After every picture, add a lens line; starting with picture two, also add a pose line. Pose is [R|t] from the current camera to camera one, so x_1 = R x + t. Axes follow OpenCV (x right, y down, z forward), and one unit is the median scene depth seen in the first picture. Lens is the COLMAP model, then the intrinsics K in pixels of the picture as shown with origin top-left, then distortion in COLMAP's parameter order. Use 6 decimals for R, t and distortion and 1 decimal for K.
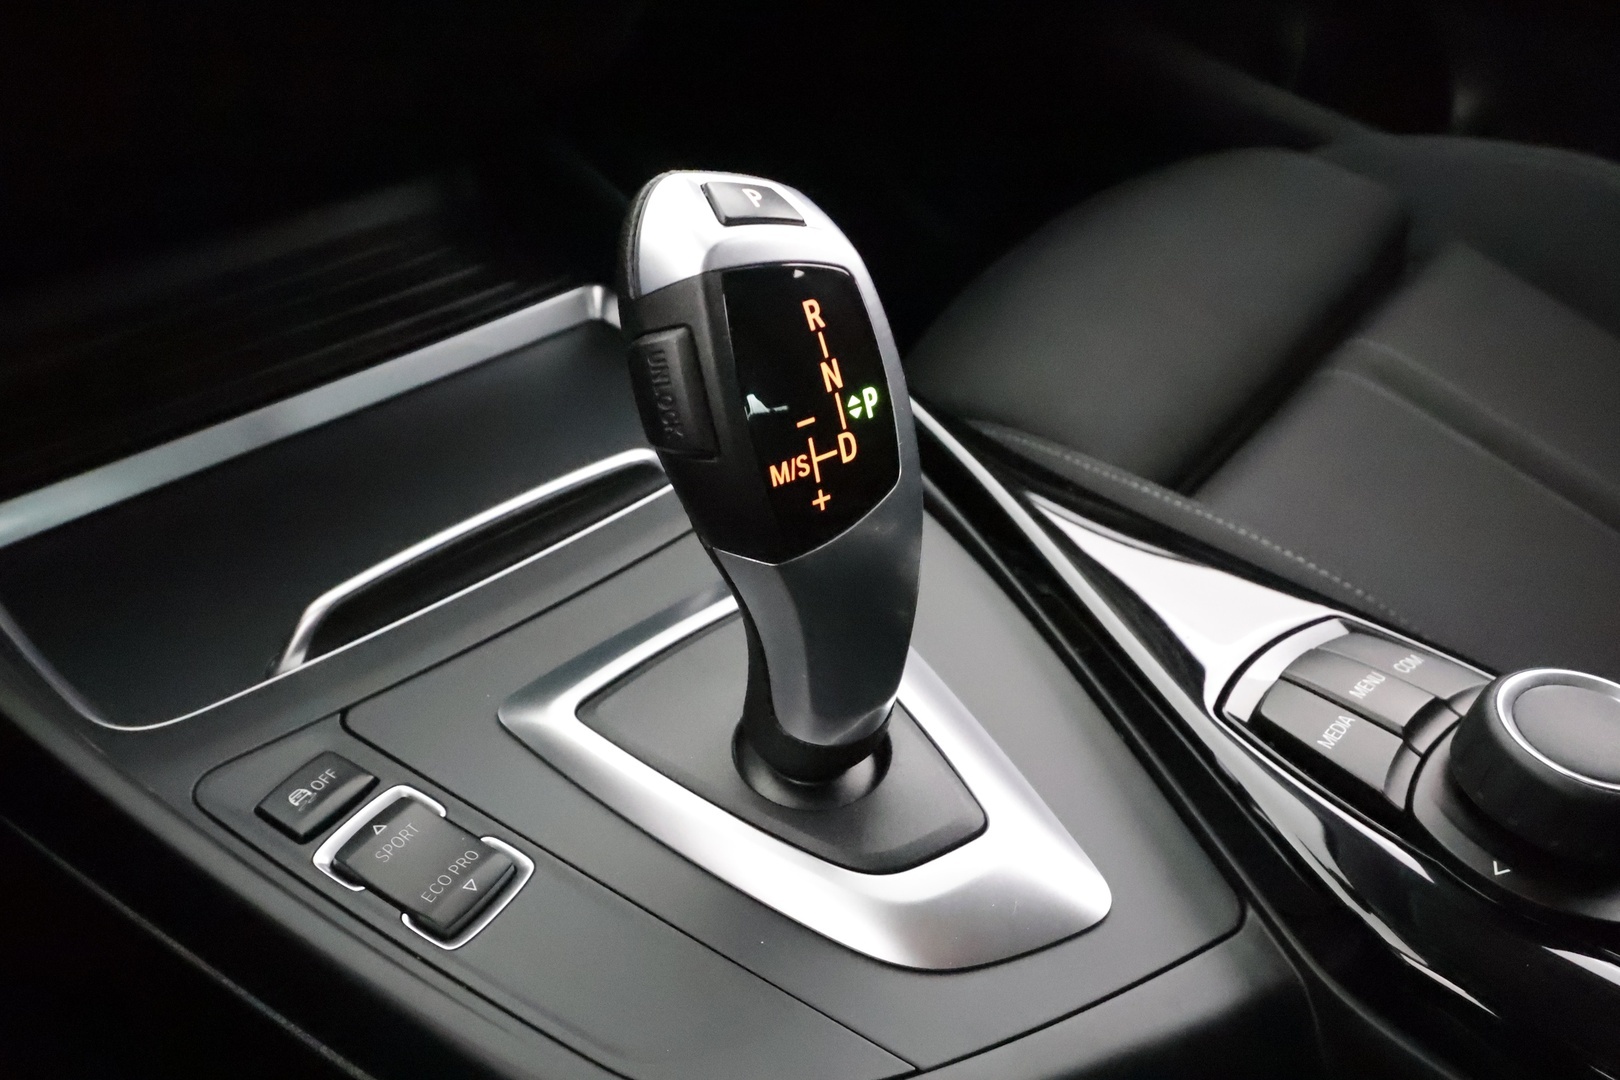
lens RADIAL K [[1280.1, 0, 811.8], [0, 1280.1, 539.8], [0, 0, 1]] dist [0.011971, 0.004804]
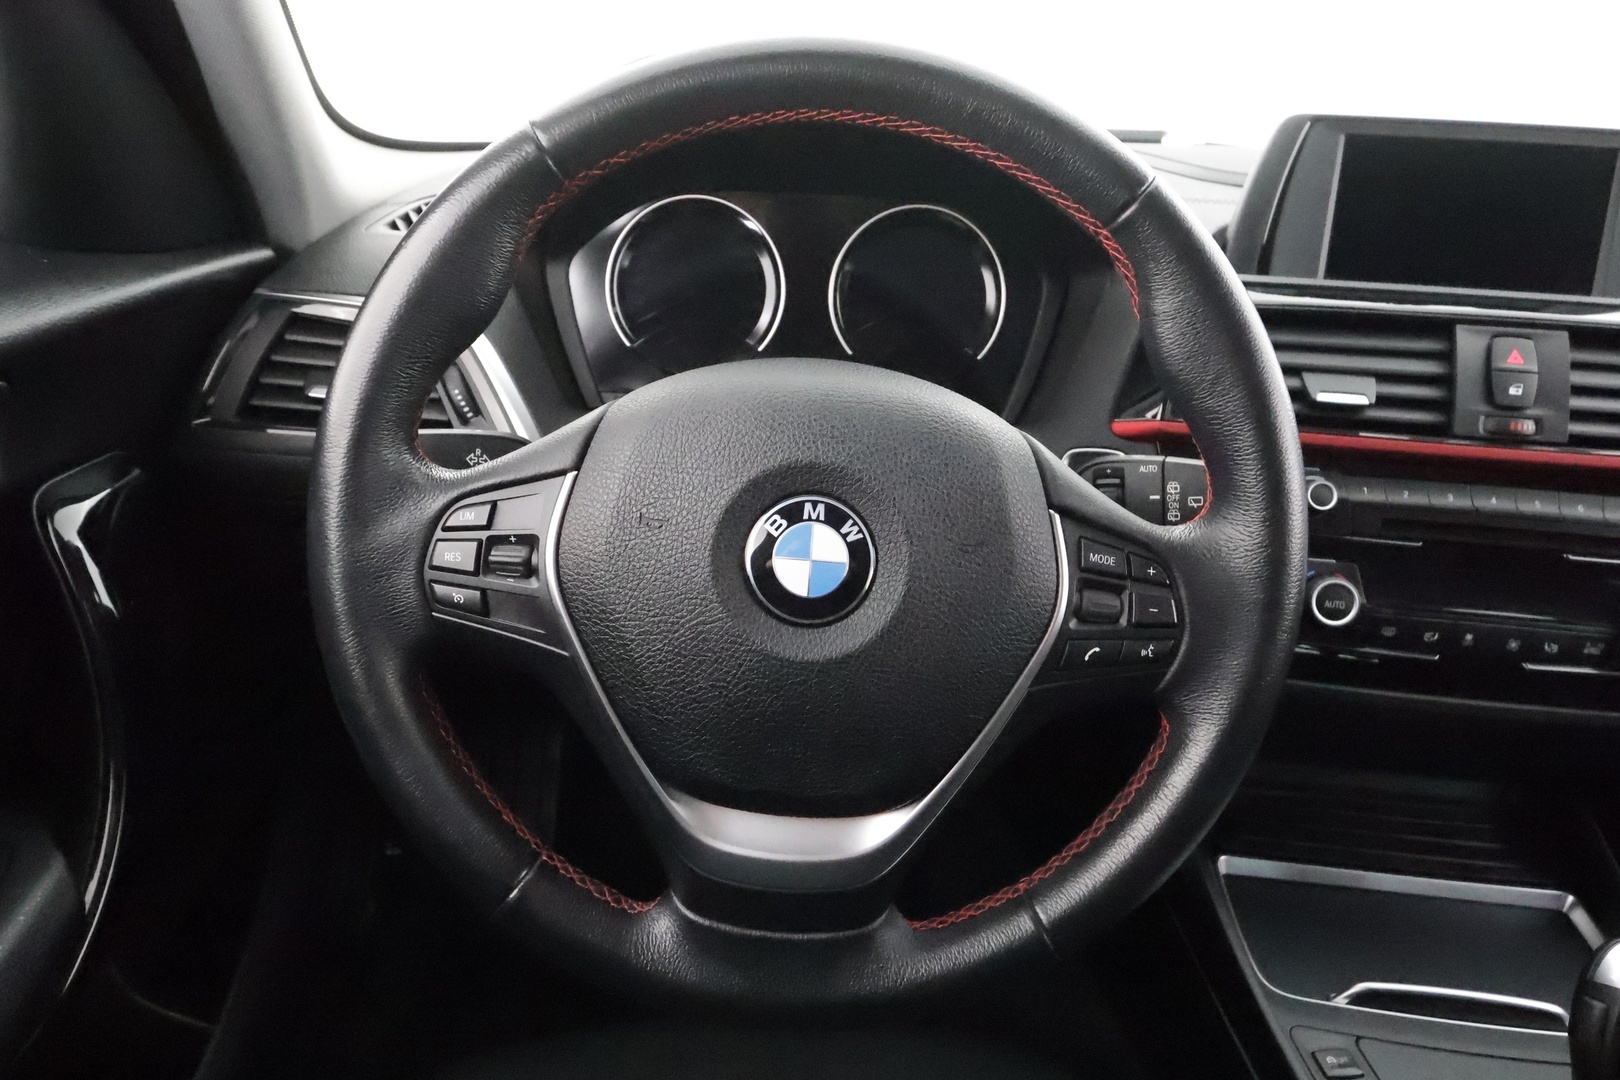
lens RADIAL K [[1089.2, 0, 795.8], [0, 1089.2, 537.9], [0, 0, 1]] dist [0.007654, -0.001052]
pose [[0.632753, 0.332193, -0.699480, 0.068566], [-0.492436, 0.869745, -0.032406, -0.087164], [0.597604, 0.364954, 0.713917, -1.389599]]
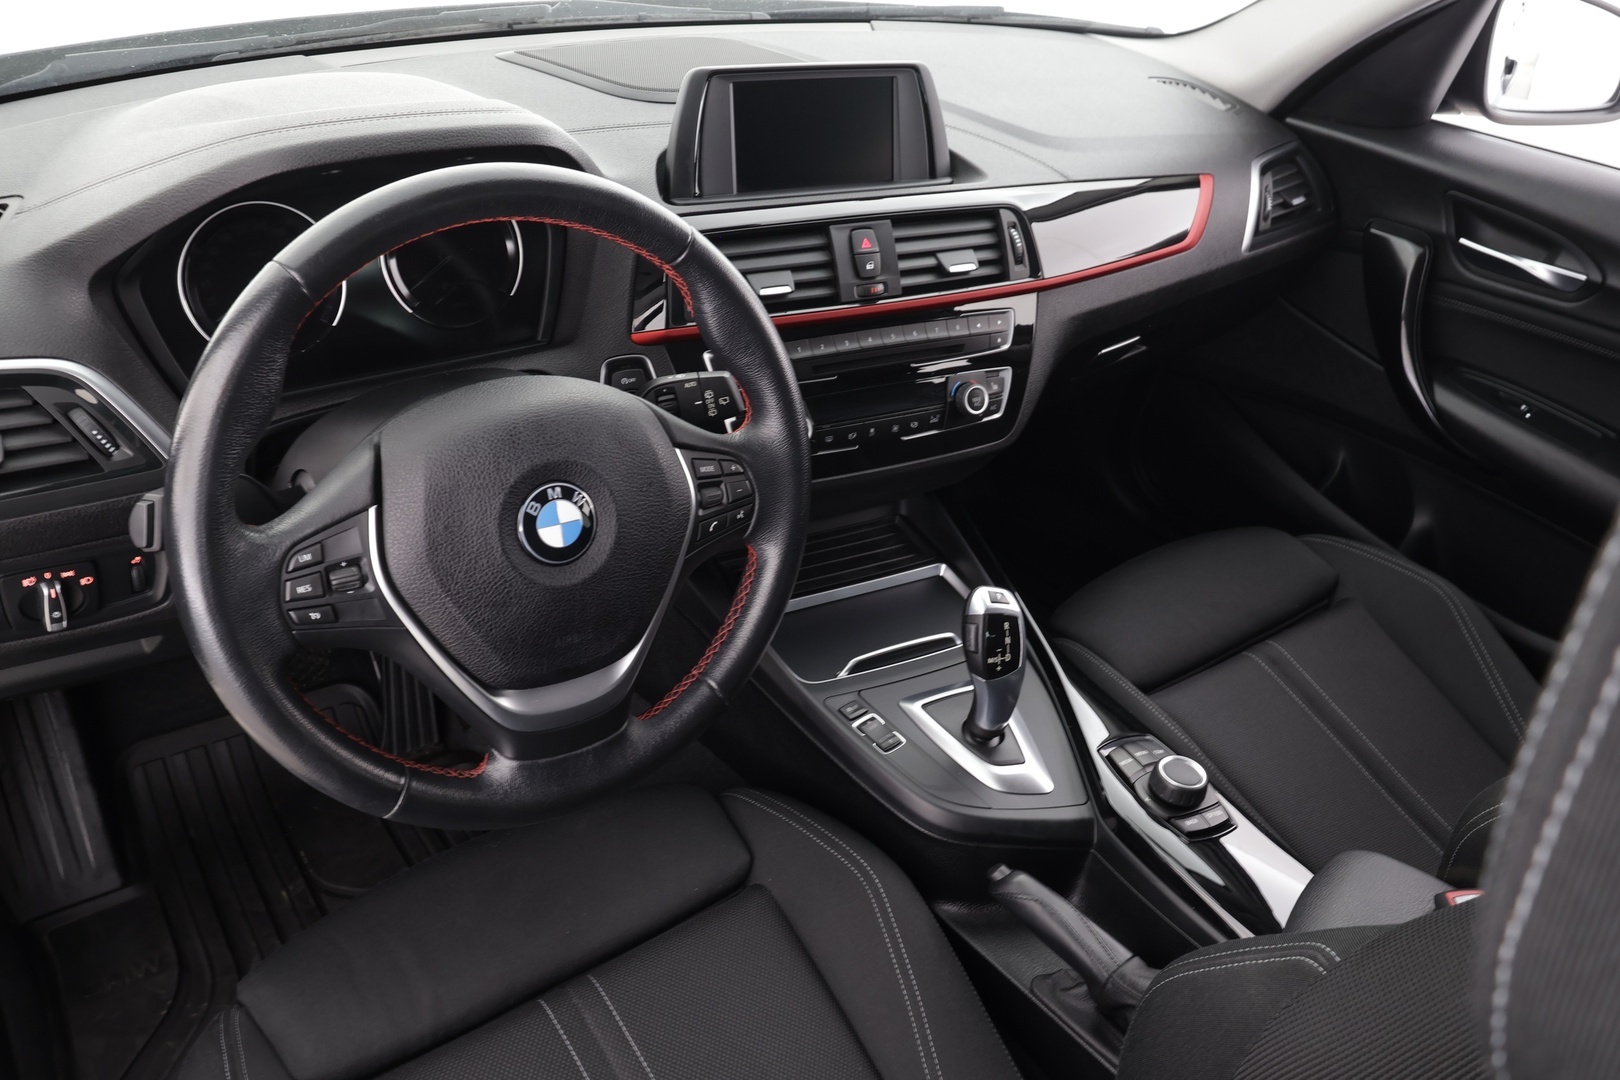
lens RADIAL K [[1280.1, 0, 812.1], [0, 1280.1, 540.3], [0, 0, 1]] dist [0.011971, 0.004804]
pose [[0.958453, 0.220153, -0.181387, 0.077367], [-0.232664, 0.971241, -0.050586, -0.071845], [0.165033, 0.090686, 0.982110, -2.829110]]
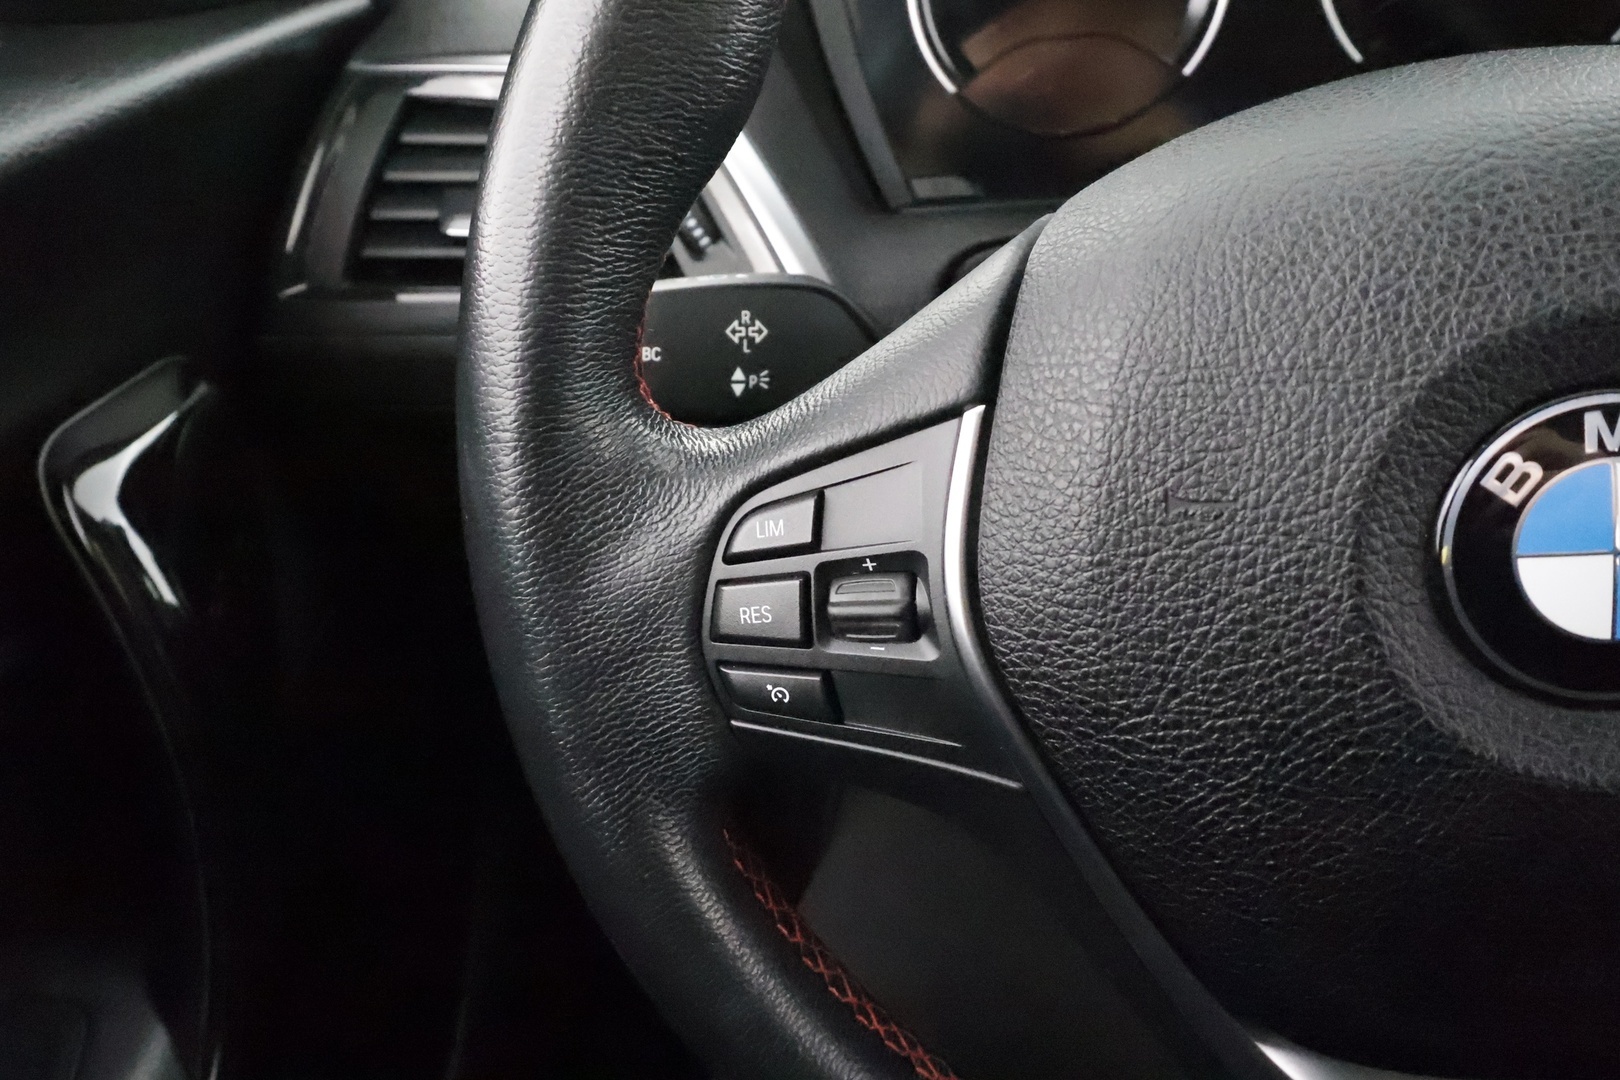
lens RADIAL K [[1280.1, 0, 811.7], [0, 1280.1, 545.5], [0, 0, 1]] dist [0.011971, 0.004804]
pose [[0.539155, 0.354659, -0.763891, -0.602332], [-0.355776, 0.918019, 0.175111, -0.088549], [0.763371, 0.177362, 0.621134, -1.109870]]
